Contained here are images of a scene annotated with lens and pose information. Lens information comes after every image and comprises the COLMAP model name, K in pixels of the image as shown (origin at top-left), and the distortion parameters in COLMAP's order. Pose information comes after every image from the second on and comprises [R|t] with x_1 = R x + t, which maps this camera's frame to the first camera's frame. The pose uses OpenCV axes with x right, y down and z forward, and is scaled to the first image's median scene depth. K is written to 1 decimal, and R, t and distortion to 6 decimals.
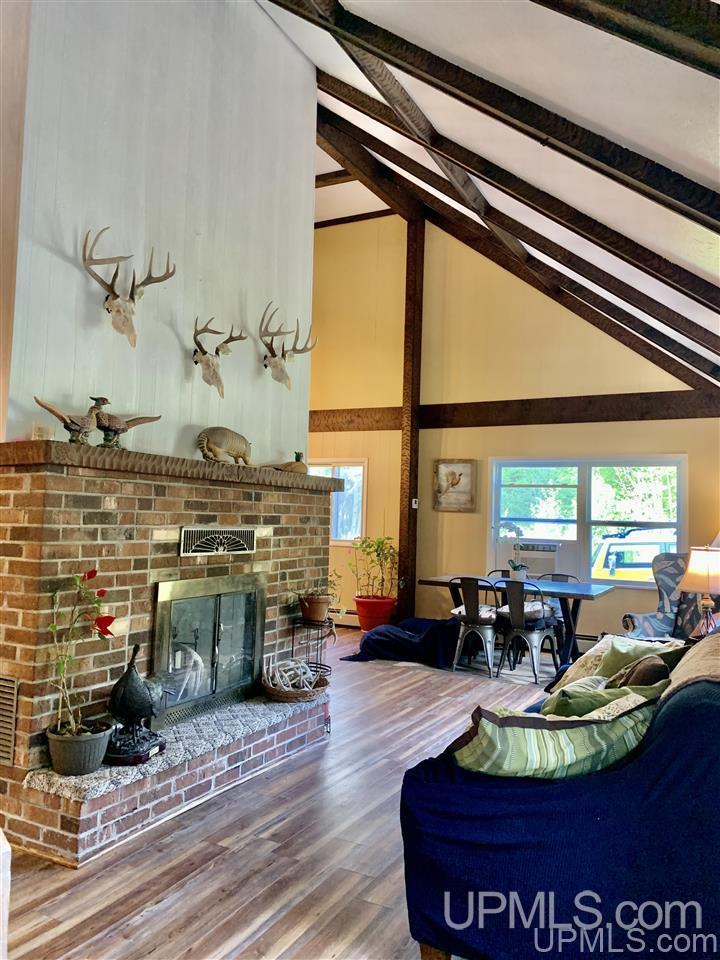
lens RADIAL K [[734.7, 0, 360.3], [0, 734.7, 477.6], [0, 0, 1]] dist [-0.003279, -0.001579]
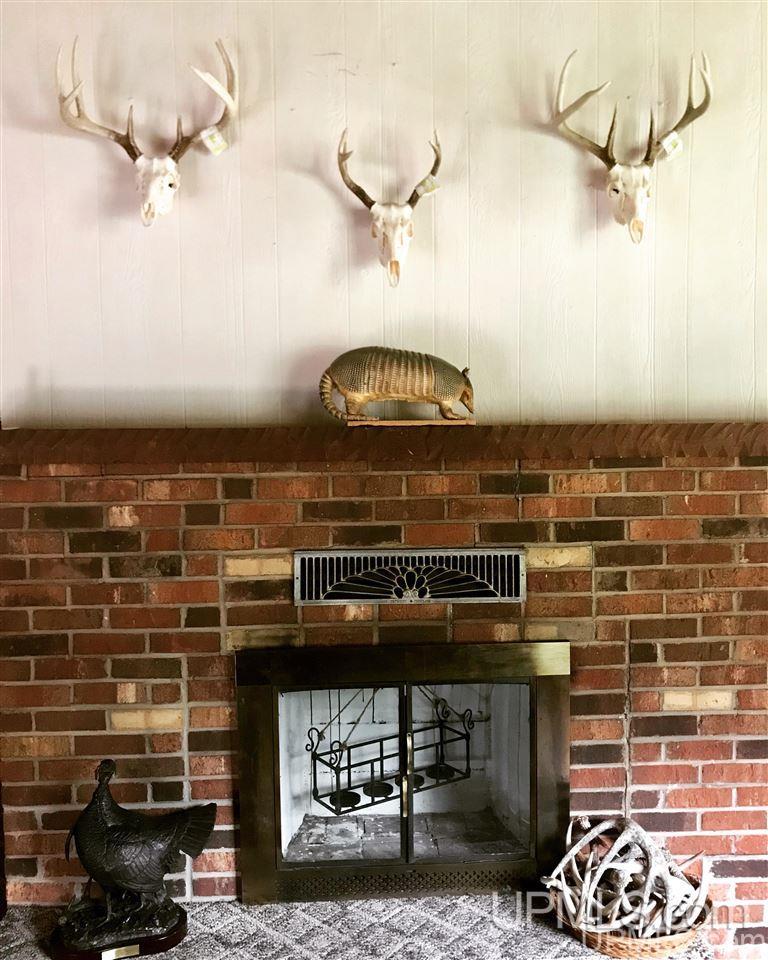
lens RADIAL K [[766.4, 0, 380.5], [0, 766.4, 522.3], [0, 0, 1]] dist [0.018086, 0.001393]
pose [[0.489073, 0.018771, -0.872041, 0.283277], [0.076932, 0.994944, 0.064563, 0.013616], [0.868843, -0.098664, 0.485156, 0.789230]]
